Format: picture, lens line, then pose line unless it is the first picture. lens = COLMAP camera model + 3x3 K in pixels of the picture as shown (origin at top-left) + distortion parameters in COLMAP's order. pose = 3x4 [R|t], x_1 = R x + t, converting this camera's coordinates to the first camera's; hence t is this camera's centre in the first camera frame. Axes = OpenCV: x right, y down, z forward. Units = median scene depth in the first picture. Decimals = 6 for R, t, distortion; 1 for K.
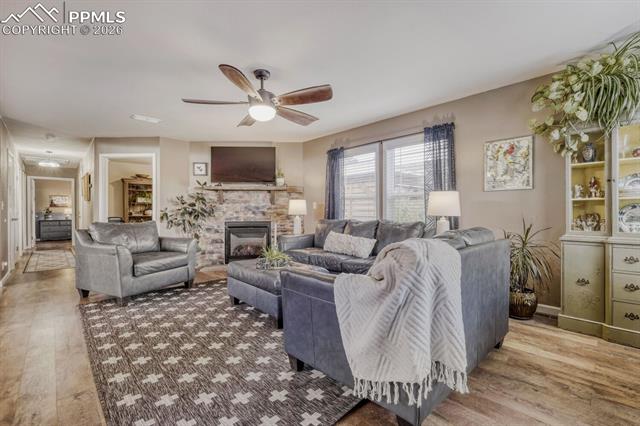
lens RADIAL K [[284.3, 0, 312.9], [0, 284.3, 210.7], [0, 0, 1]] dist [-0.004522, 0.000035]
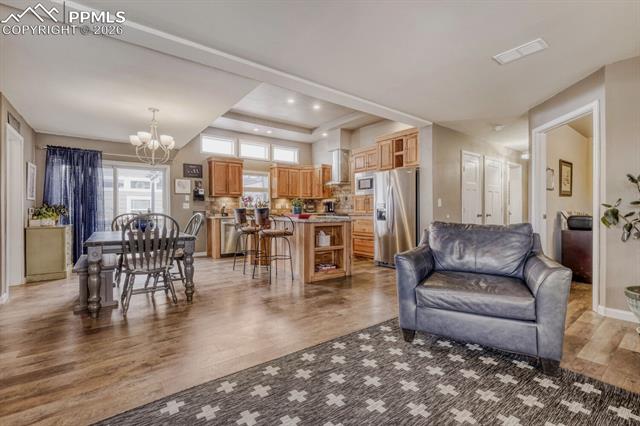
lens RADIAL K [[284.3, 0, 323.0], [0, 284.3, 209.7], [0, 0, 1]] dist [-0.004522, 0.000035]
pose [[-0.092365, 0.003860, -0.995718, 0.065696], [0.008408, 0.999960, 0.003096, 0.004675], [0.995690, -0.008086, -0.092393, 0.943539]]
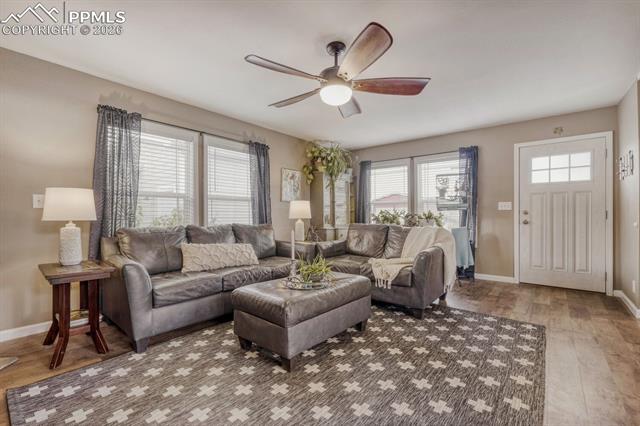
lens RADIAL K [[284.3, 0, 321.1], [0, 284.3, 214.3], [0, 0, 1]] dist [-0.004522, 0.000035]
pose [[-0.140283, 0.006171, 0.990092, -0.976394], [-0.002917, 0.999974, -0.006646, 0.008404], [-0.990107, -0.003821, -0.140262, 1.139868]]
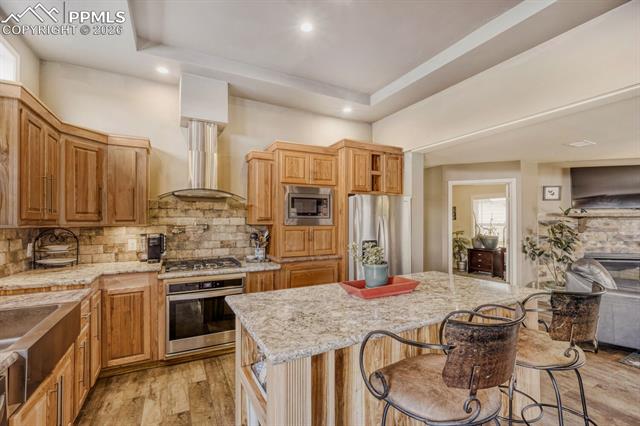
lens RADIAL K [[284.3, 0, 326.3], [0, 284.3, 218.8], [0, 0, 1]] dist [-0.004522, 0.000035]
pose [[0.962121, 0.000073, -0.272622, -1.621111], [-0.001717, 0.999982, -0.005792, -0.113474], [0.272617, 0.006041, 0.962104, -0.114267]]
